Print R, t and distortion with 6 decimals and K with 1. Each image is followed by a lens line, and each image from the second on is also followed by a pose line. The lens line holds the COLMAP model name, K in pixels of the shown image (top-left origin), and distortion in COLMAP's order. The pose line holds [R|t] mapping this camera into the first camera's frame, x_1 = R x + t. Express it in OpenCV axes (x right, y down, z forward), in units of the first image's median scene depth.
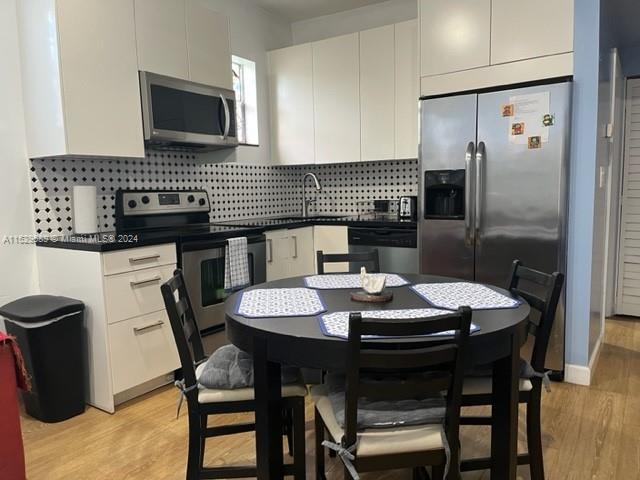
lens RADIAL K [[482.8, 0, 320.9], [0, 482.8, 241.5], [0, 0, 1]] dist [0.065722, -0.087427]
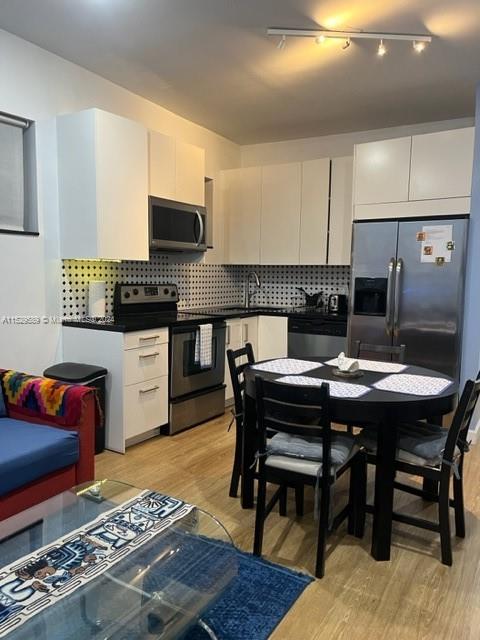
lens RADIAL K [[482.8, 0, 239.1], [0, 482.8, 321.0], [0, 0, 1]] dist [0.065722, -0.087427]
pose [[0.998528, 0.034056, 0.042222, -0.156483], [-0.033563, 0.999360, -0.012336, -0.003308], [-0.042615, 0.010900, 0.999032, -0.297584]]
